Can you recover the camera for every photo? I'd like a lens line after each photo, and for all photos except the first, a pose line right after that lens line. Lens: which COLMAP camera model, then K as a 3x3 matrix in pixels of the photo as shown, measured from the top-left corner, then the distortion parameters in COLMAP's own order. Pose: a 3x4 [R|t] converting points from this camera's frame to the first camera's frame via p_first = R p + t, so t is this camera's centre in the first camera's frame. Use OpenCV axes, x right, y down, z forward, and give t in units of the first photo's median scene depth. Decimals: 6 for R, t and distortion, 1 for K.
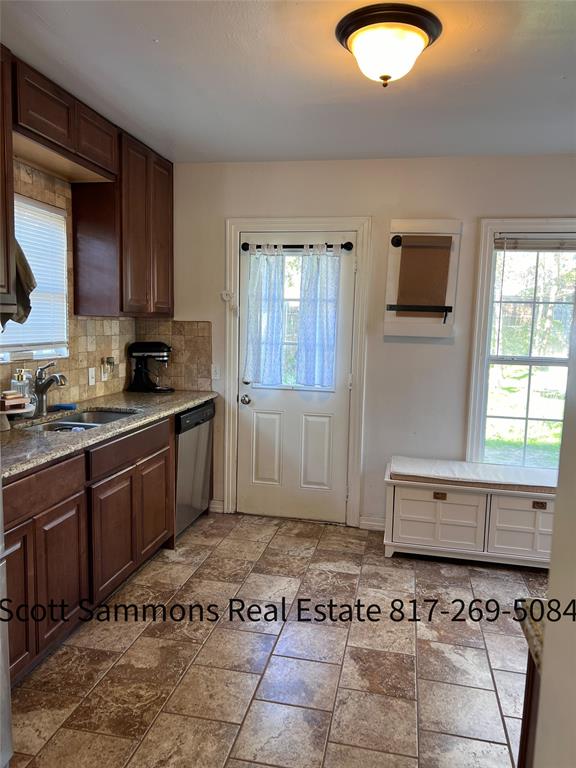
lens RADIAL K [[589.6, 0, 288.0], [0, 589.6, 384.0], [0, 0, 1]] dist [0.075829, -0.067075]
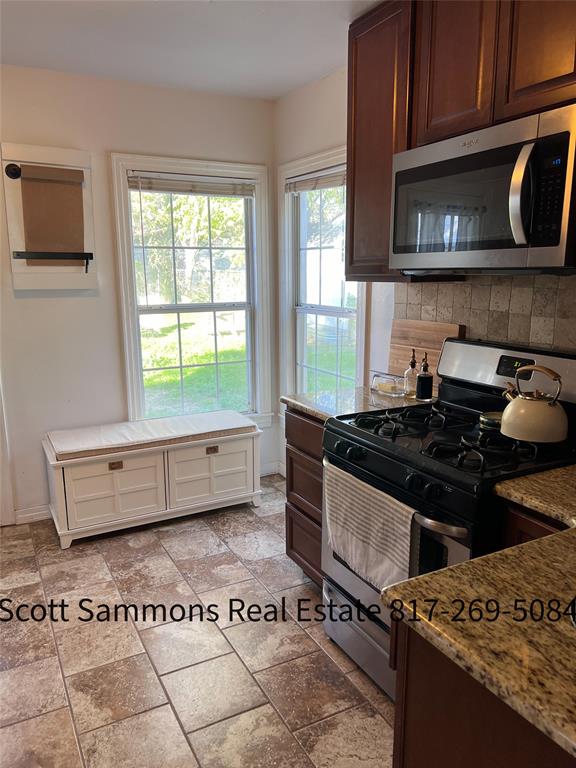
lens RADIAL K [[589.6, 0, 288.0], [0, 589.6, 384.0], [0, 0, 1]] dist [0.075829, -0.067075]
pose [[0.775628, -0.158746, 0.610902, -0.073349], [0.098317, 0.986428, 0.131501, -0.027583], [-0.623486, -0.041934, 0.780709, 0.125143]]
